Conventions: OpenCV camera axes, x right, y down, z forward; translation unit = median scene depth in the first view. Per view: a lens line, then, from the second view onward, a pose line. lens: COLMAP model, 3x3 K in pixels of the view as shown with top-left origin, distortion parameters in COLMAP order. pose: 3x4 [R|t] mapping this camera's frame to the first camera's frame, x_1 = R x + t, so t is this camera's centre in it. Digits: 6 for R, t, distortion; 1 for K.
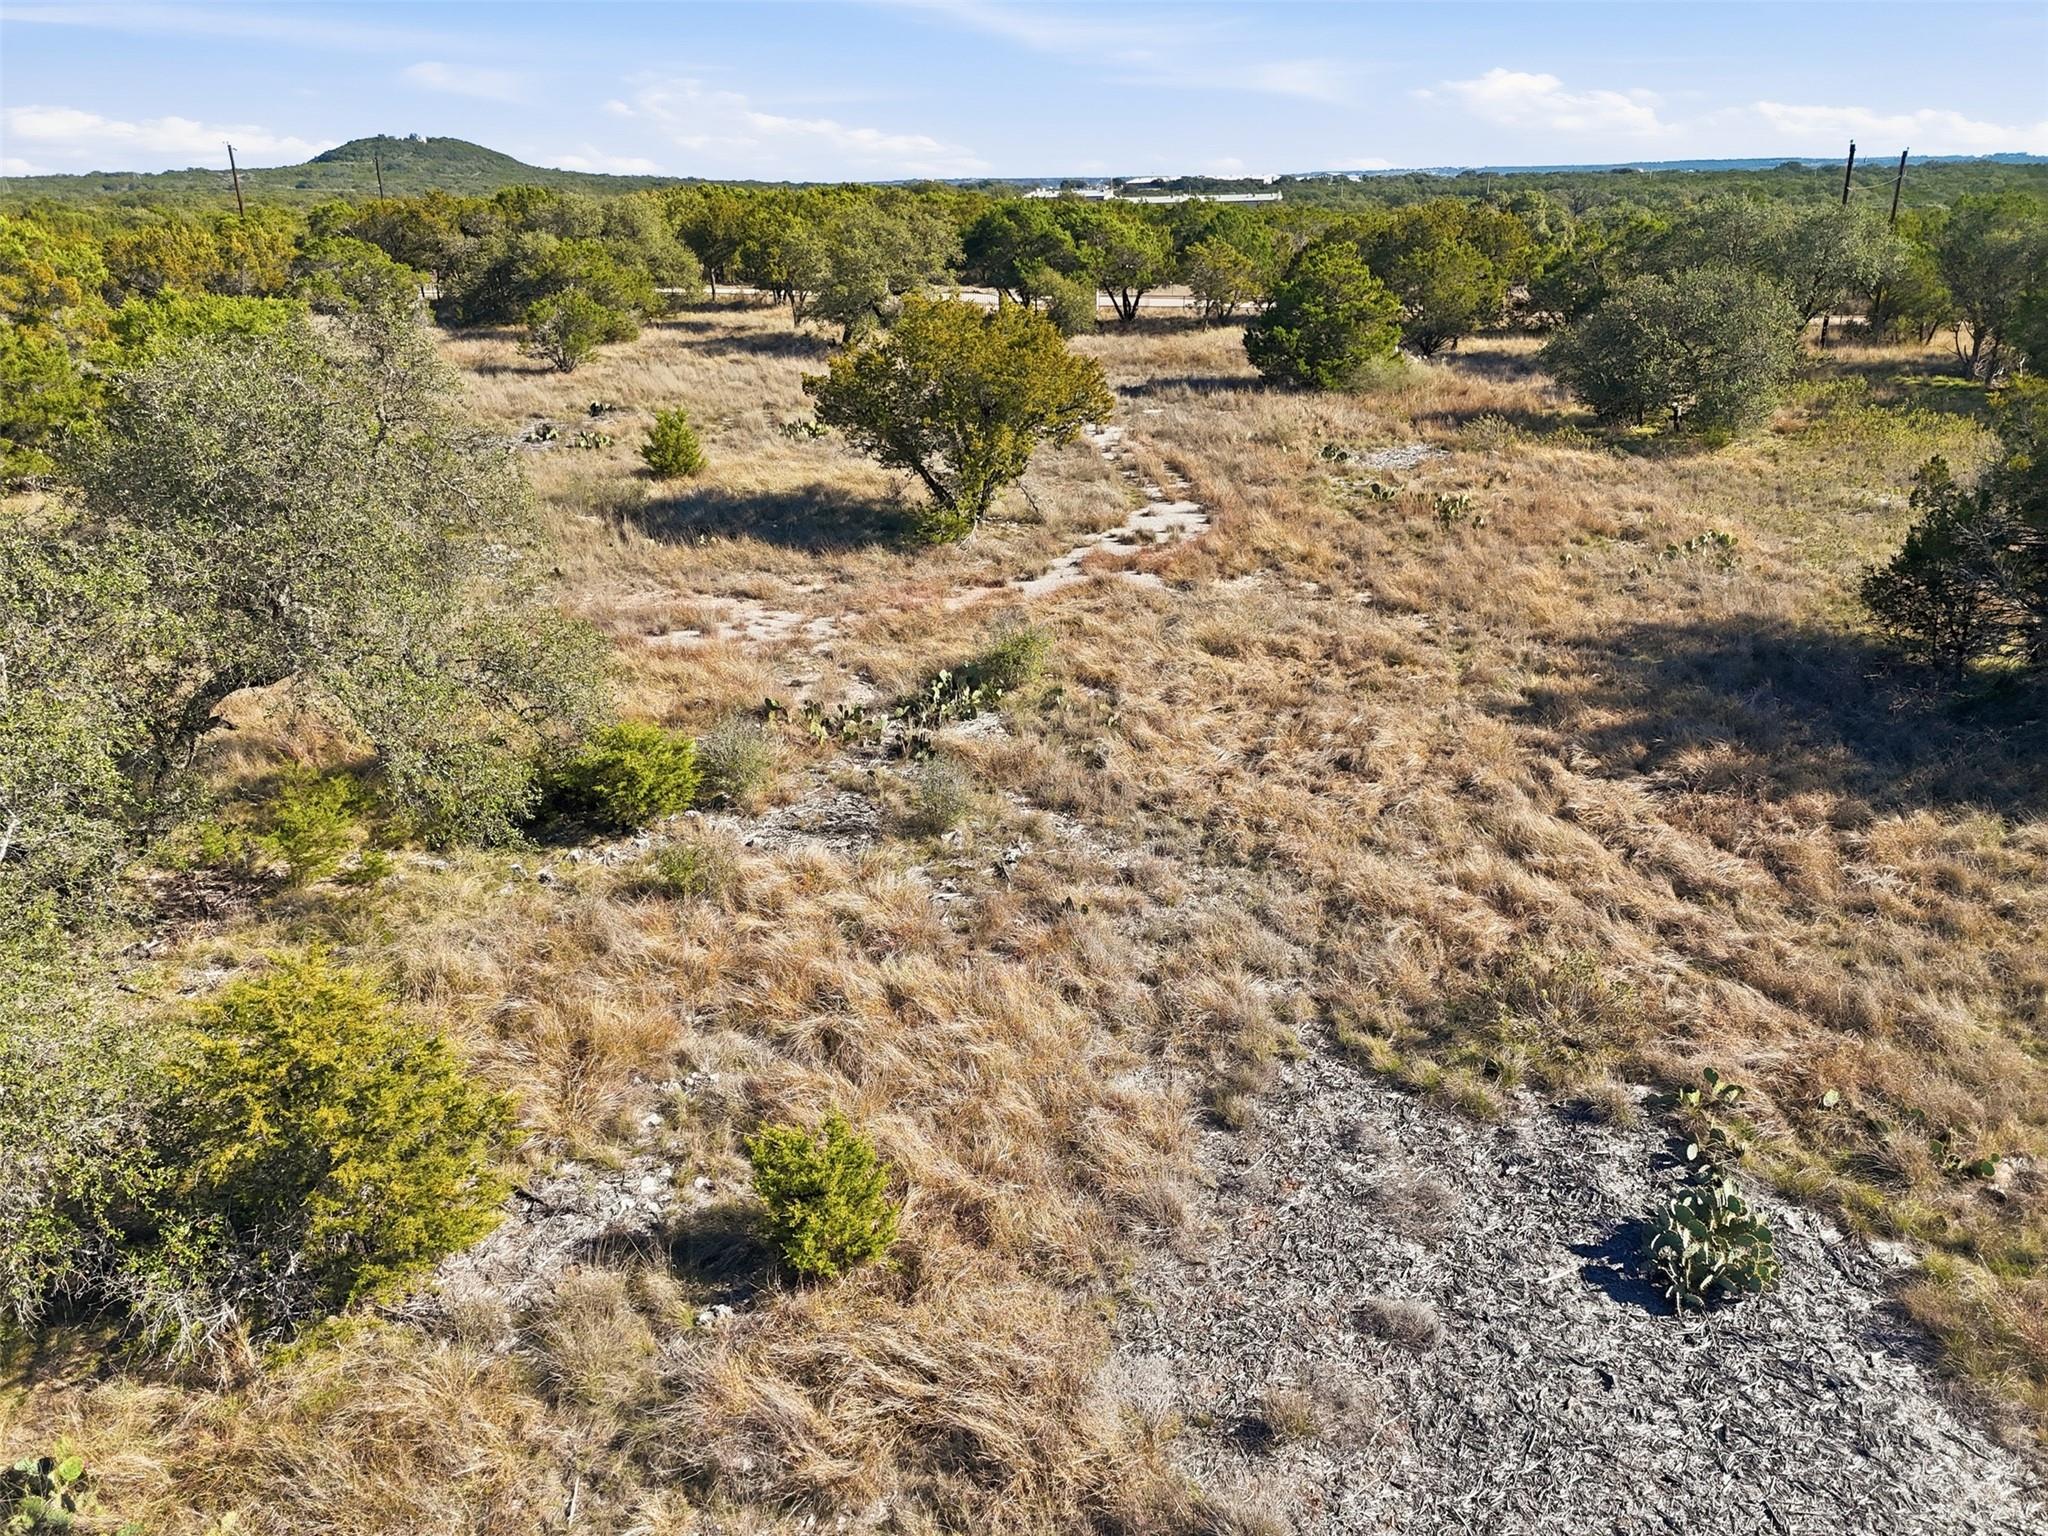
lens RADIAL K [[1490.7, 0, 1024.0], [0, 1490.7, 768.0], [0, 0, 1]] dist [0.068660, -0.057097]
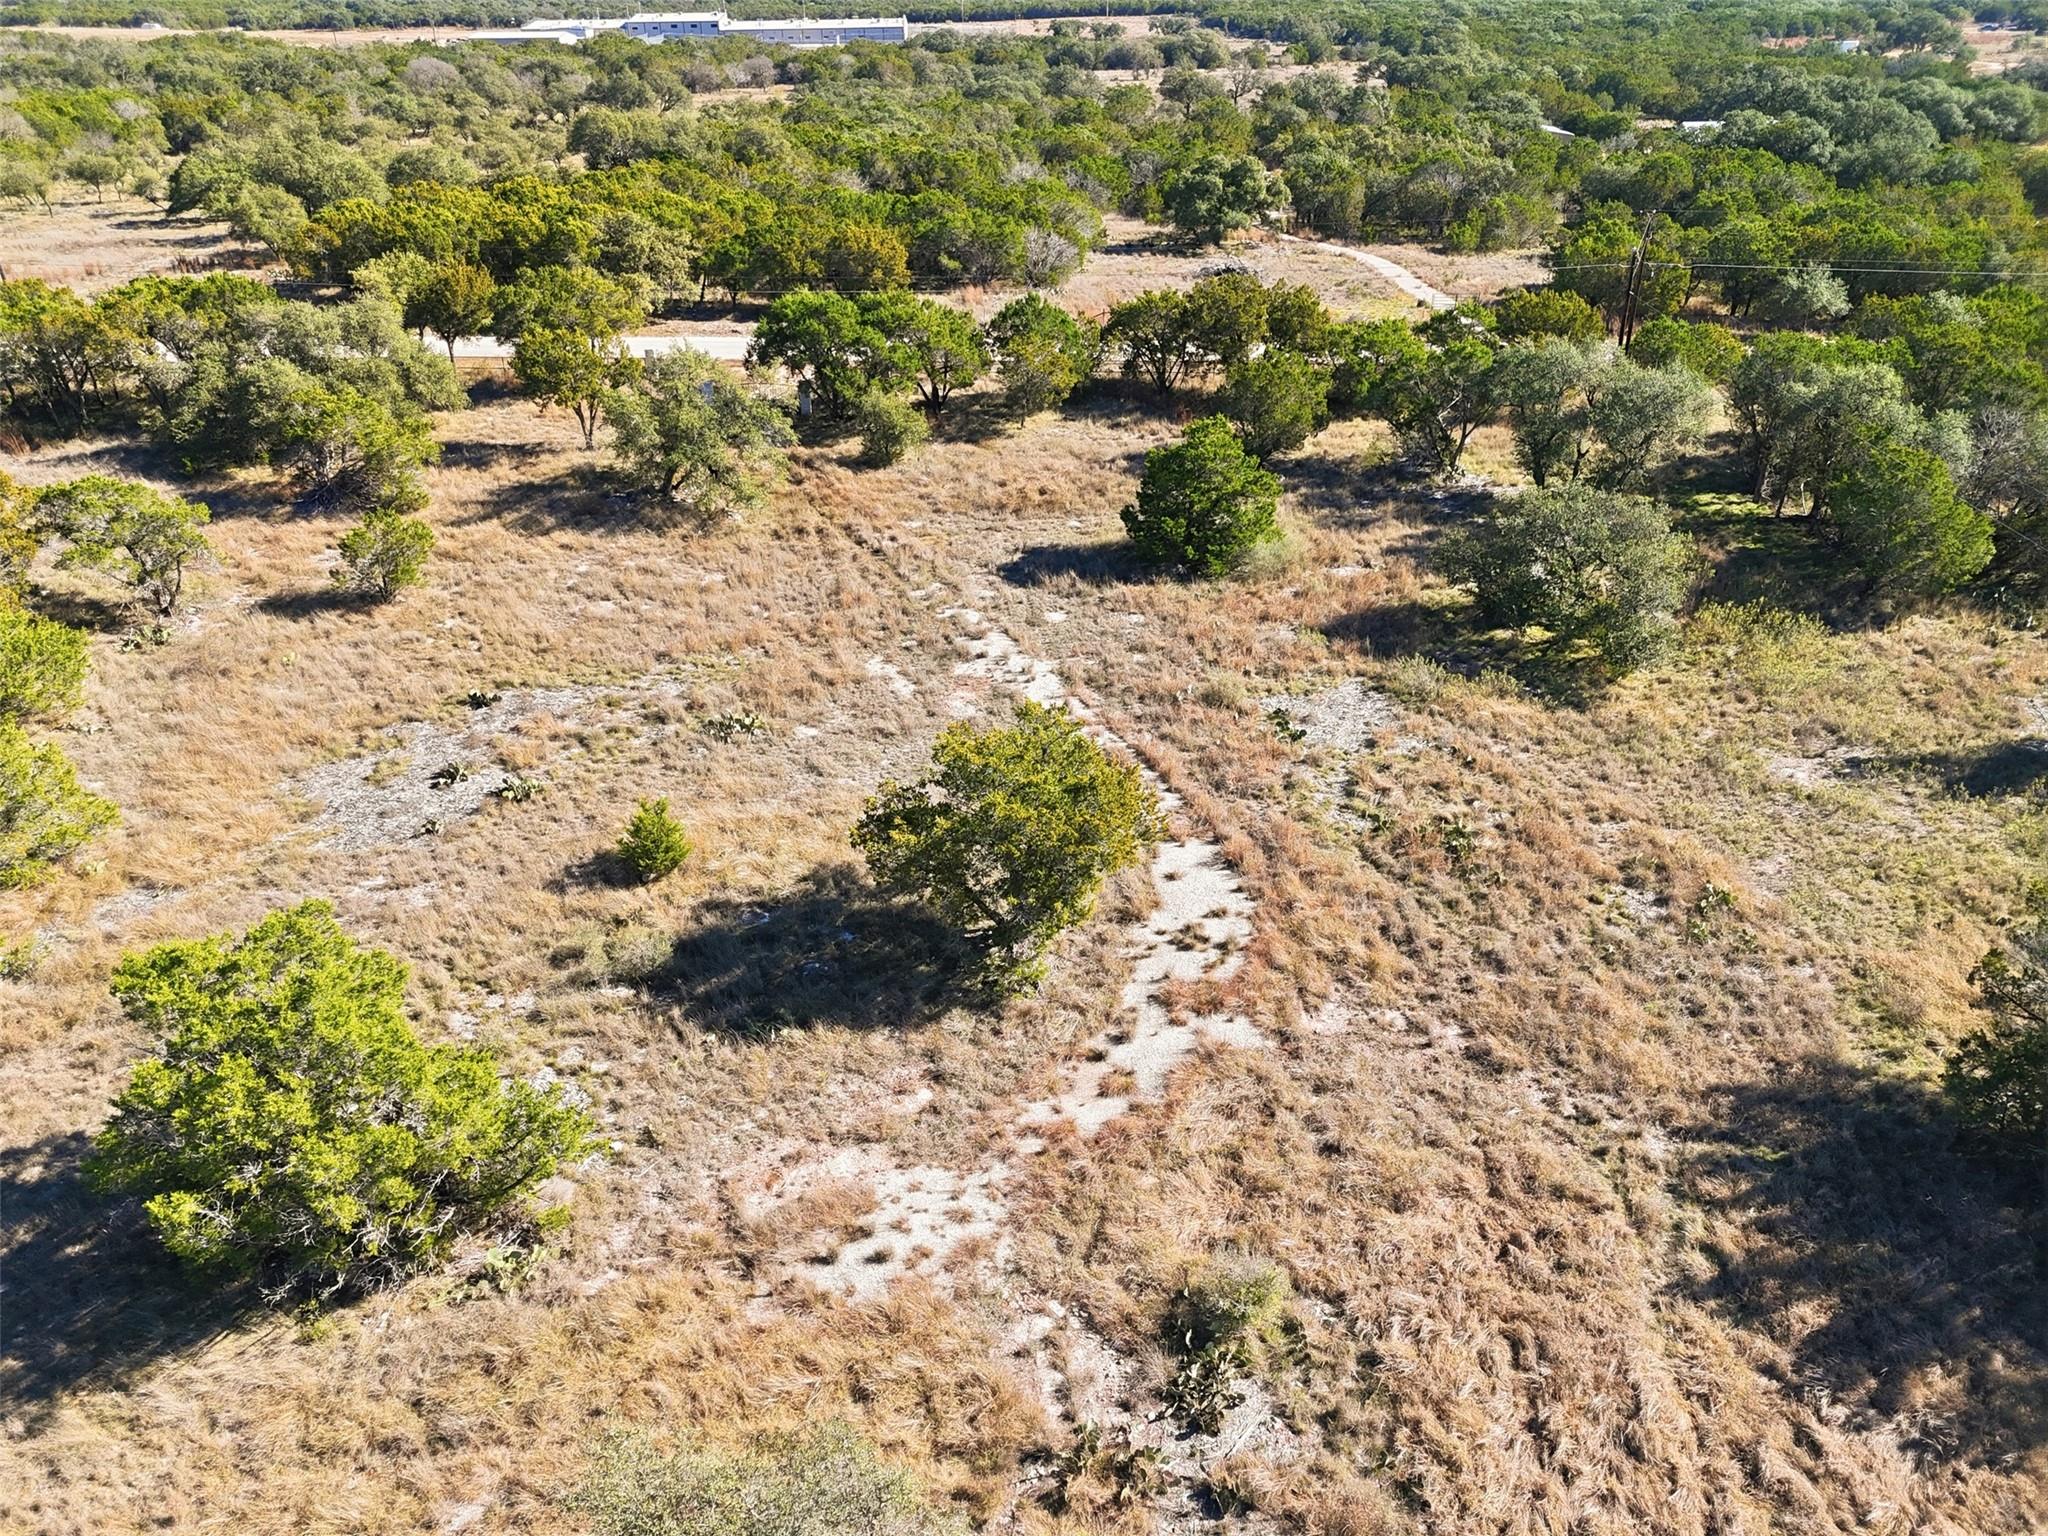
lens RADIAL K [[1490.7, 0, 1024.0], [0, 1490.7, 768.0], [0, 0, 1]] dist [0.068660, -0.057097]
pose [[0.970686, -0.109878, 0.213765, -0.458891], [0.084291, 0.988524, 0.125359, -0.790447], [-0.225086, -0.103666, 0.968808, 0.146440]]
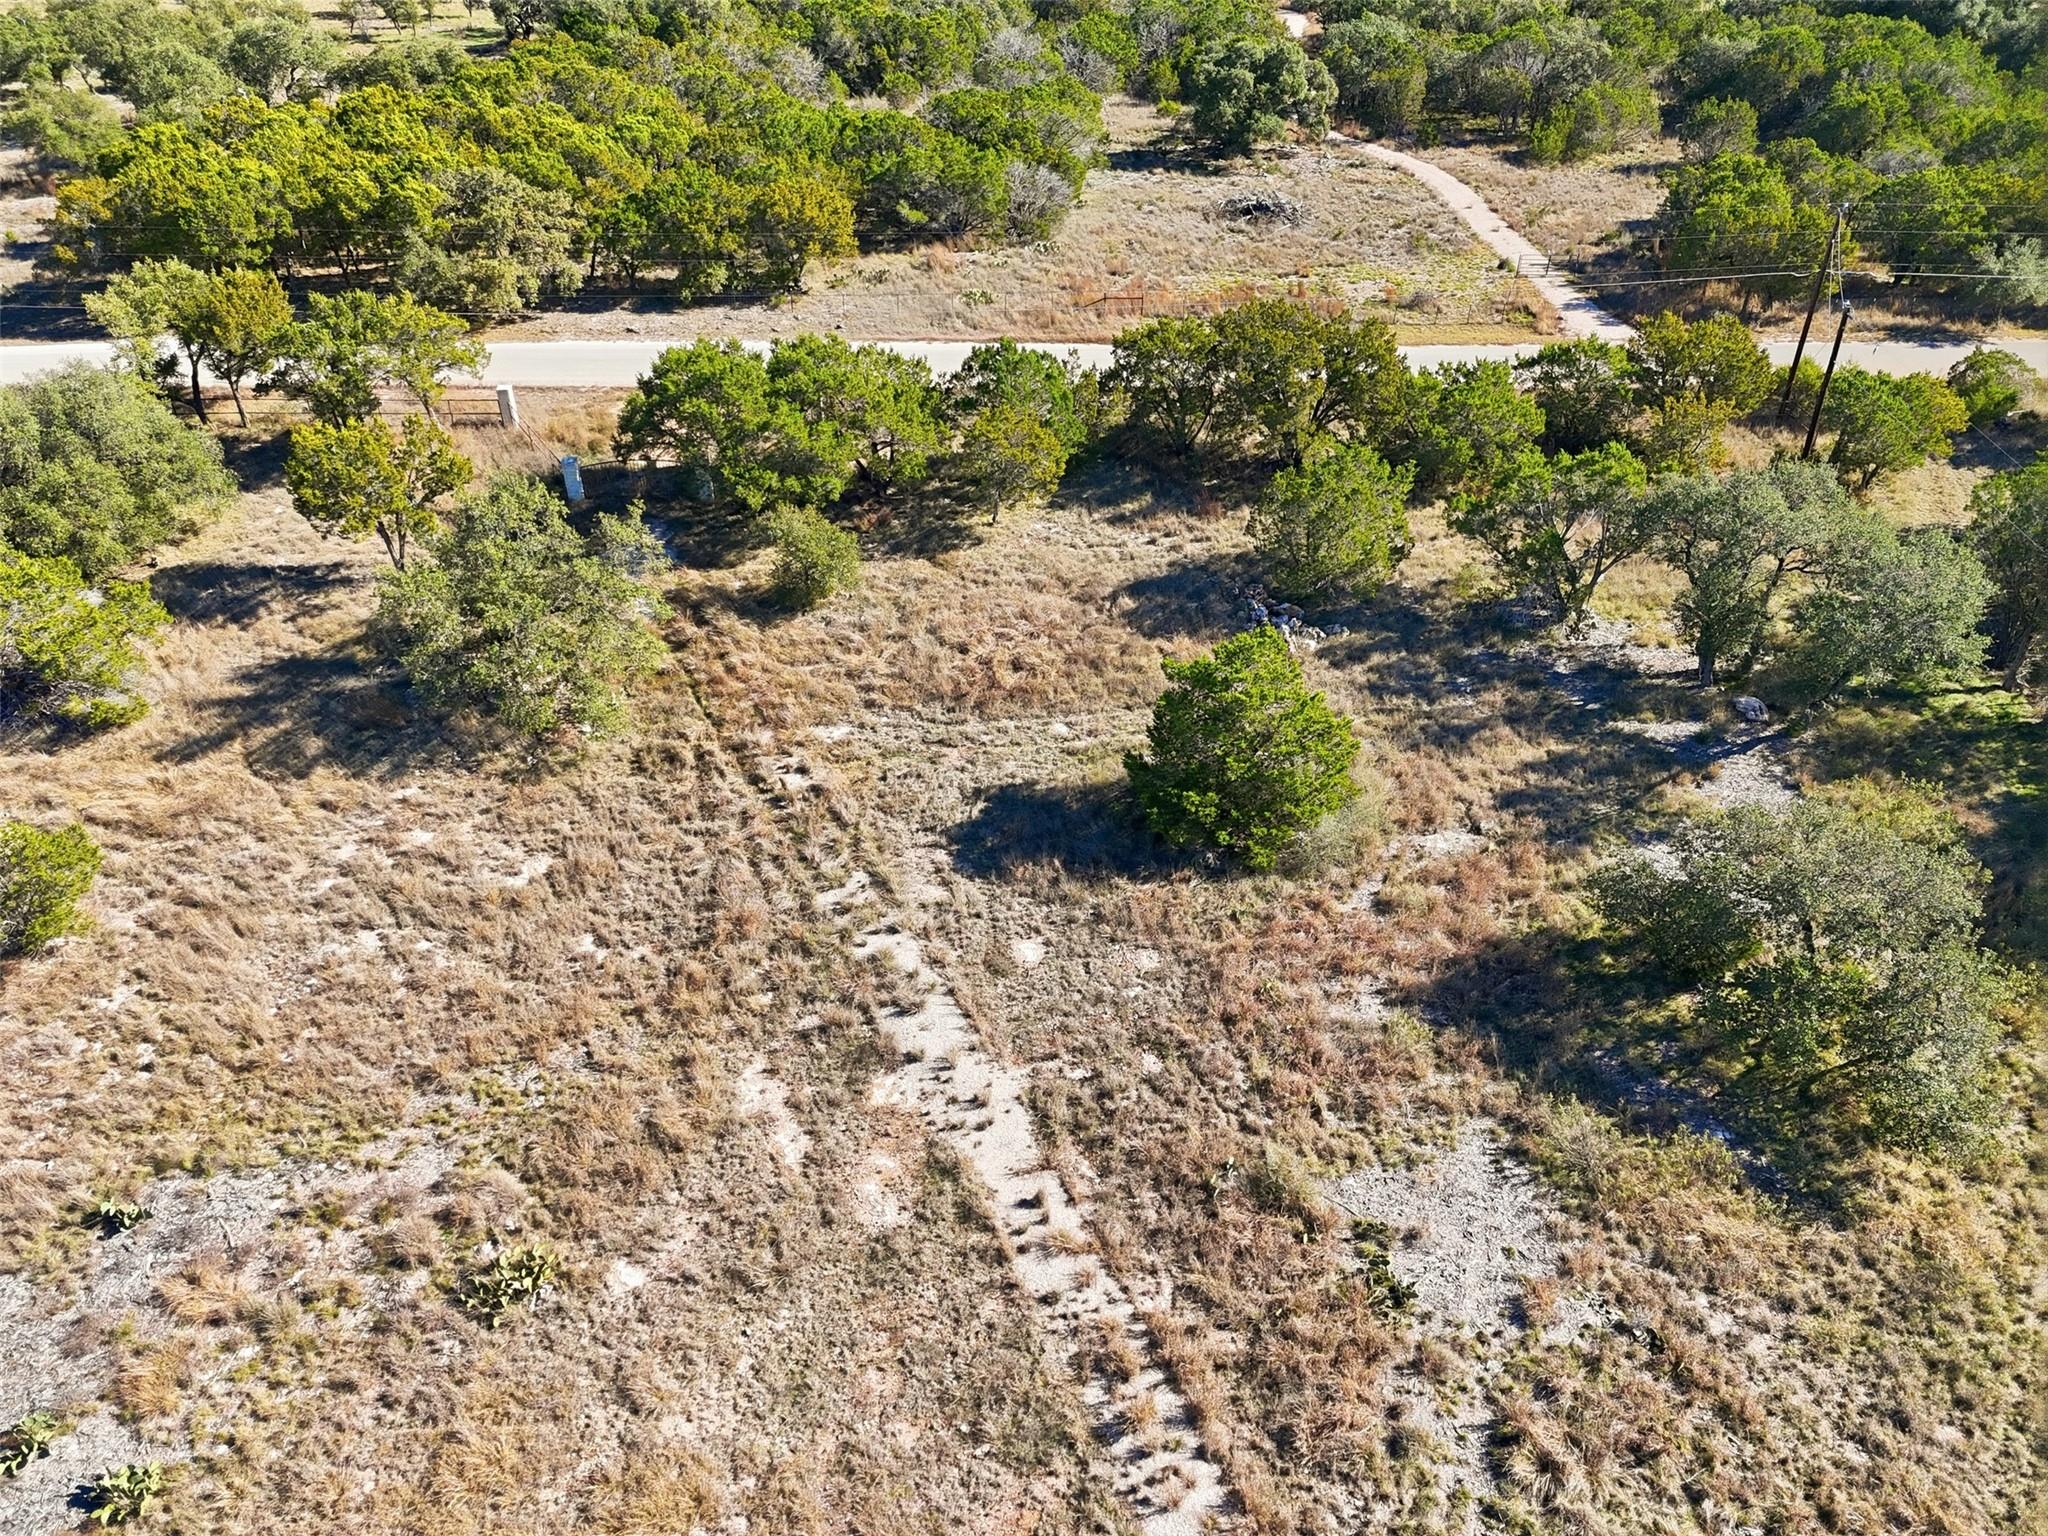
lens RADIAL K [[1490.7, 0, 1024.0], [0, 1490.7, 768.0], [0, 0, 1]] dist [0.068660, -0.057097]
pose [[0.970735, -0.134295, 0.199093, -0.116319], [0.082909, 0.965464, 0.246992, -1.438879], [-0.225387, -0.223257, 0.948344, 1.141401]]
